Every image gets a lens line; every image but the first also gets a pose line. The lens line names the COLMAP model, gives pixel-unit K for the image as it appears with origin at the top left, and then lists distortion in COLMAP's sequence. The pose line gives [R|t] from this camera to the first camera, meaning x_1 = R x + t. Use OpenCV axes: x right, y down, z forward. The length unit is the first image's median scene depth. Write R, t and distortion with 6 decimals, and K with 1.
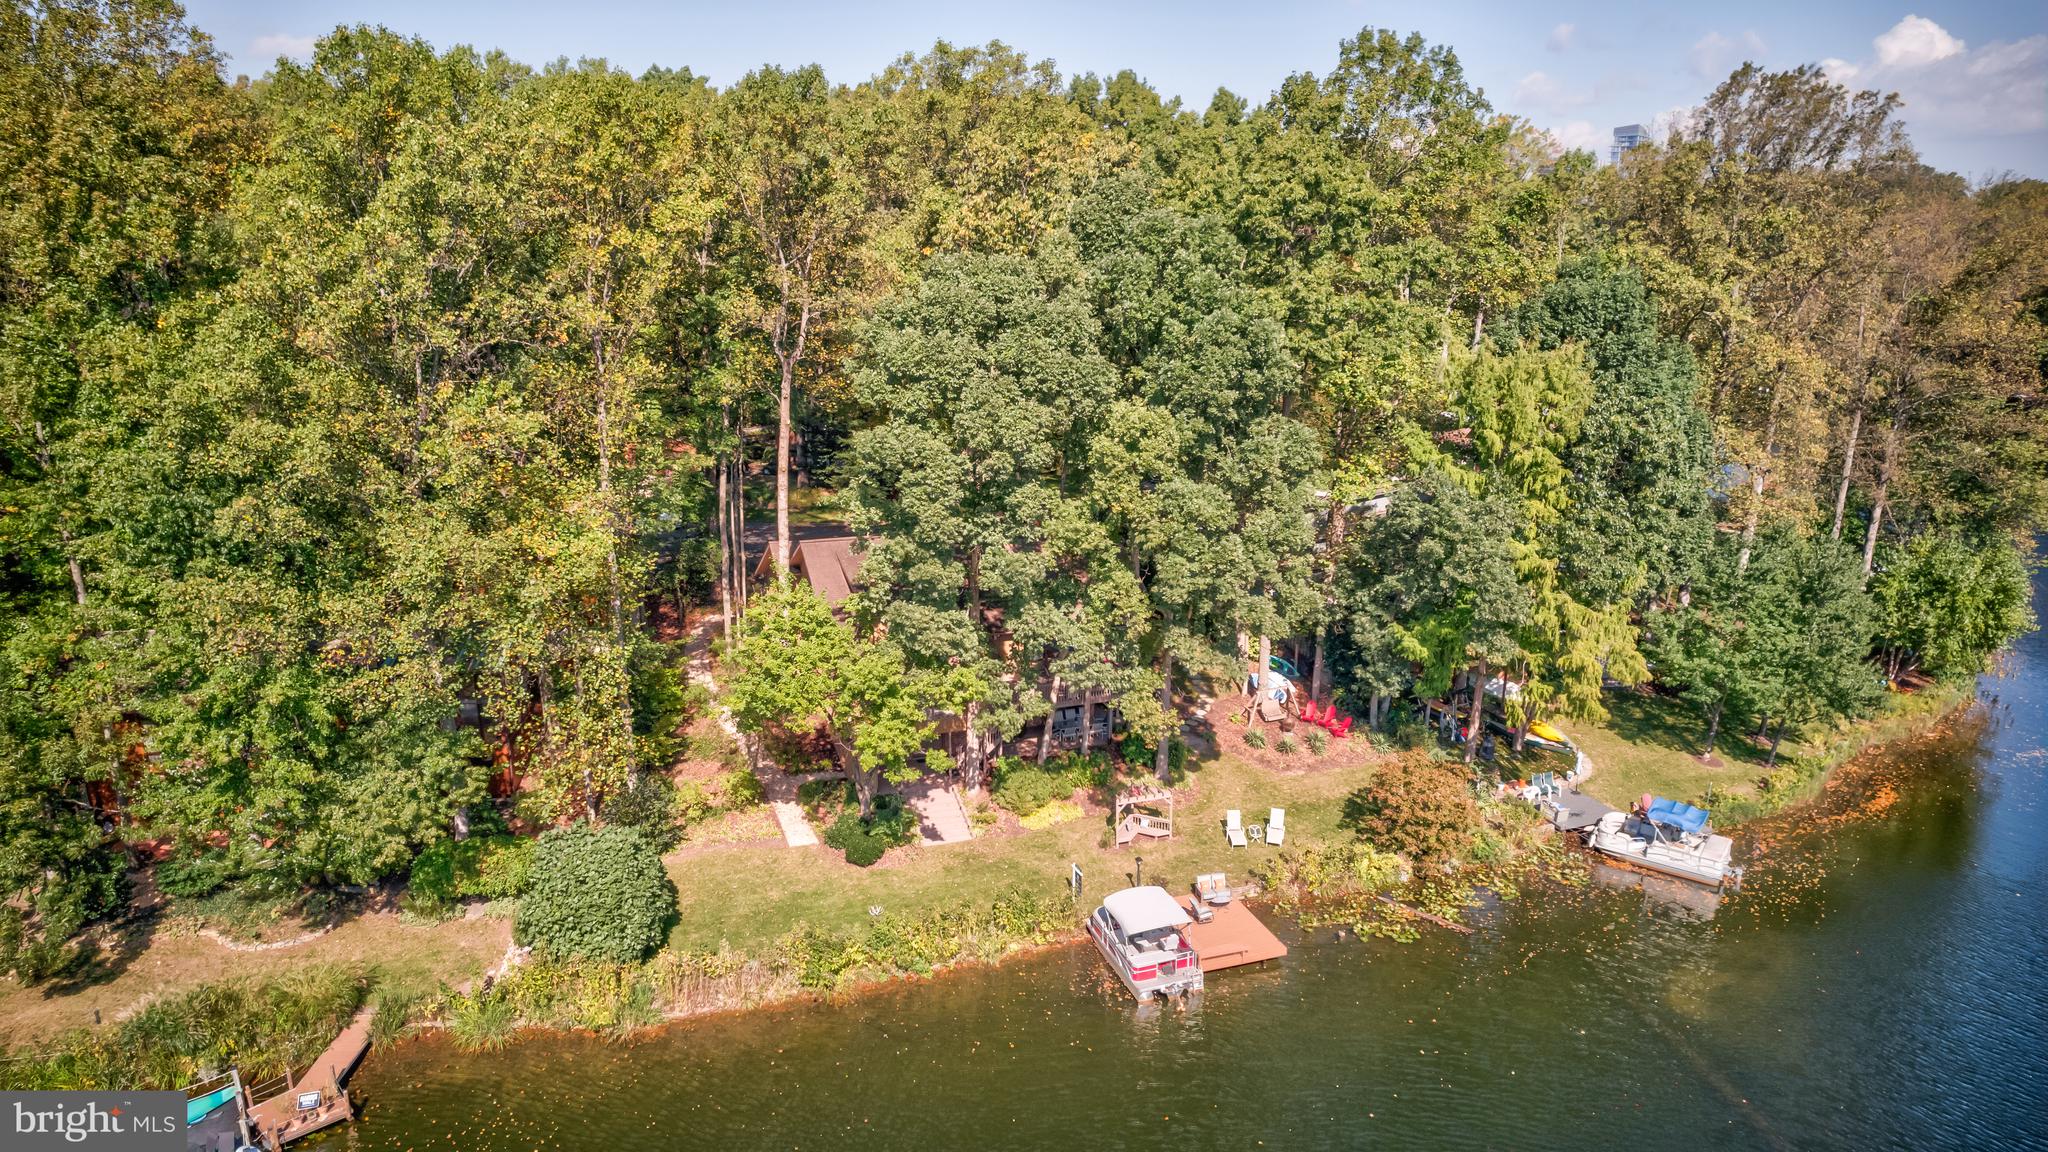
lens RADIAL K [[1309.0, 0, 1038.5], [0, 1309.0, 579.3], [0, 0, 1]] dist [-0.080133, 0.081159]
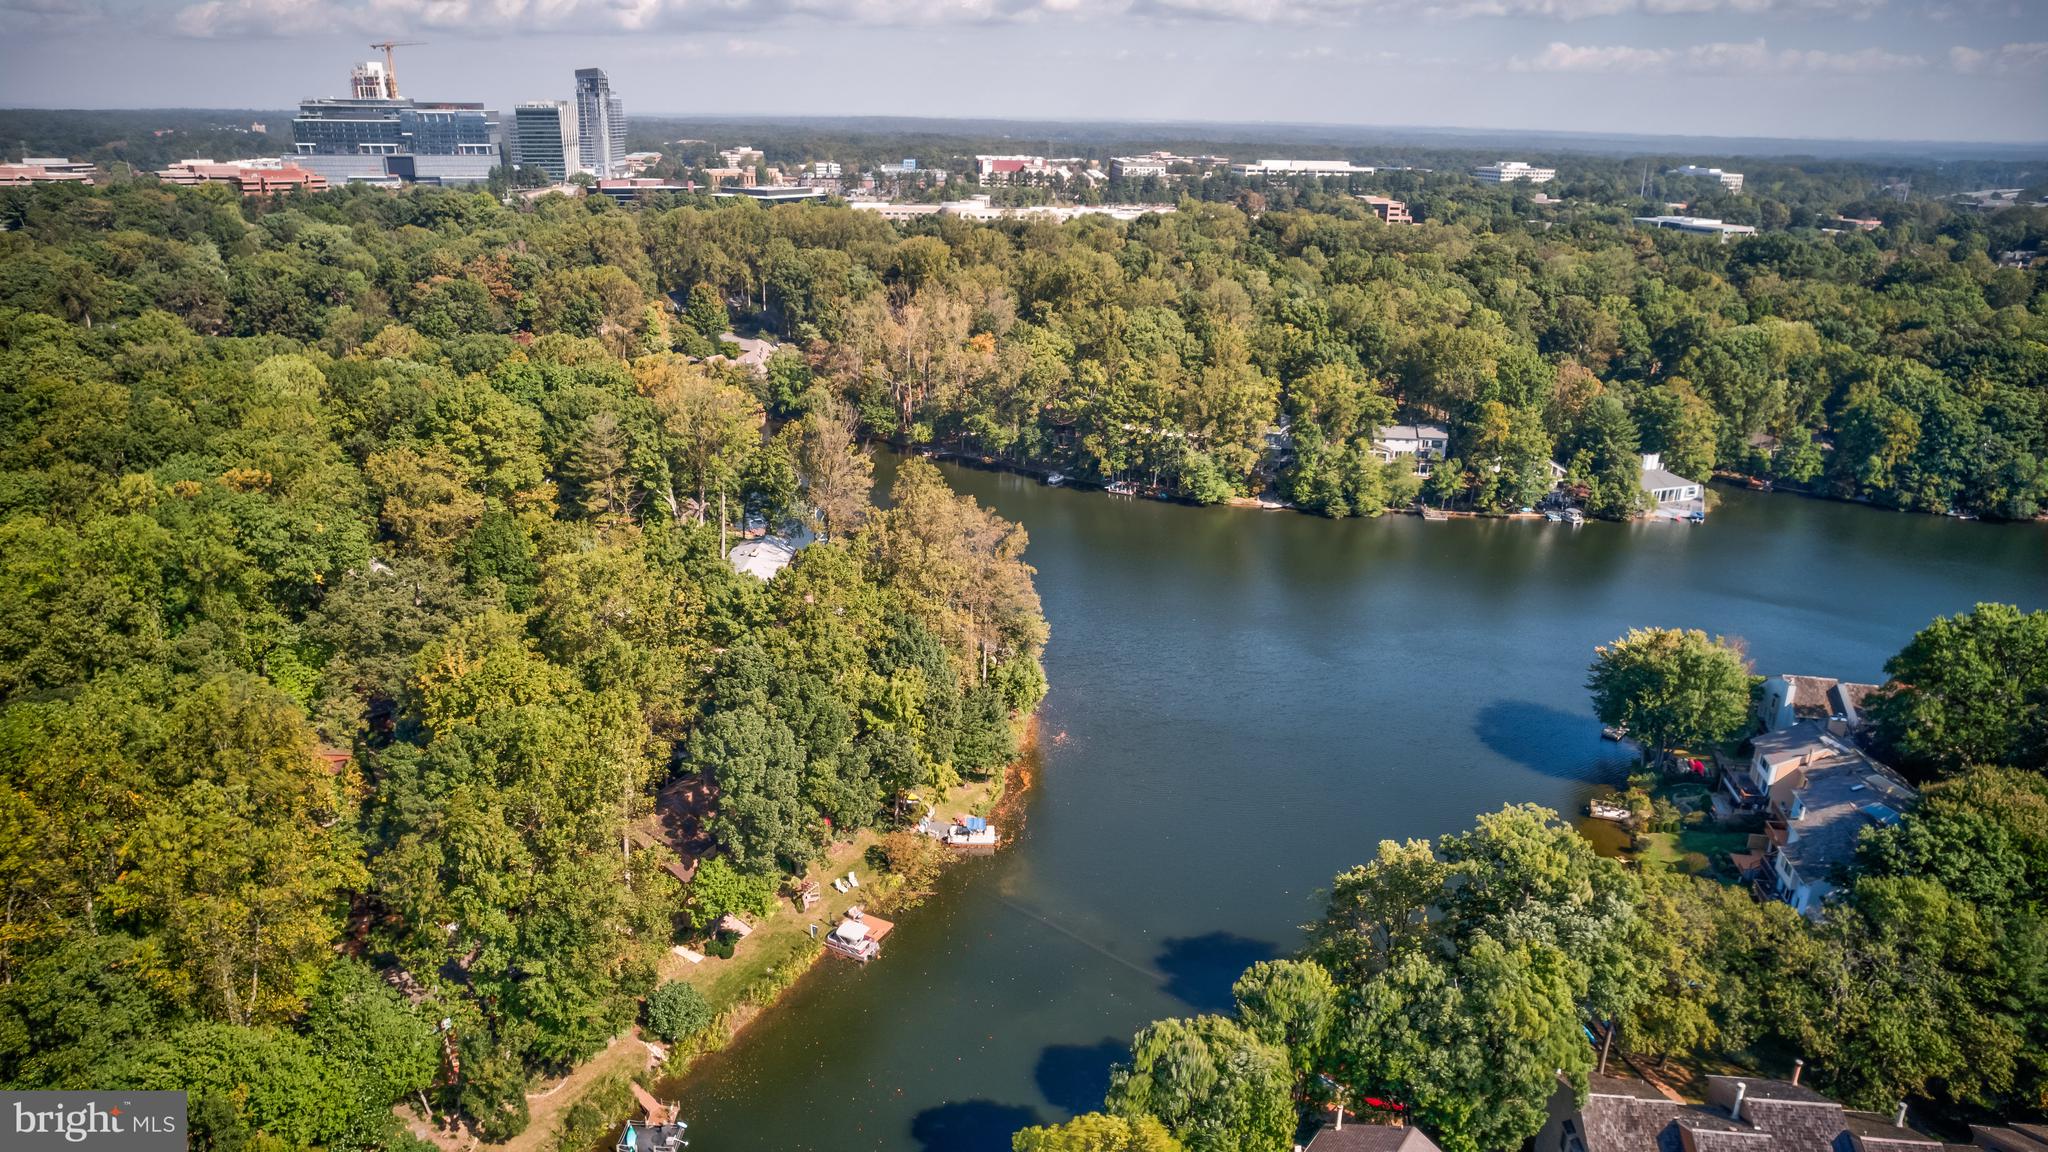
lens RADIAL K [[1313.4, 0, 1035.8], [0, 1313.4, 581.6], [0, 0, 1]] dist [-0.070725, 0.074817]
pose [[0.732828, -0.223365, 0.642706, -1.082121], [0.163113, 0.974709, 0.152764, -0.718391], [-0.660573, -0.007116, 0.750728, -1.163620]]
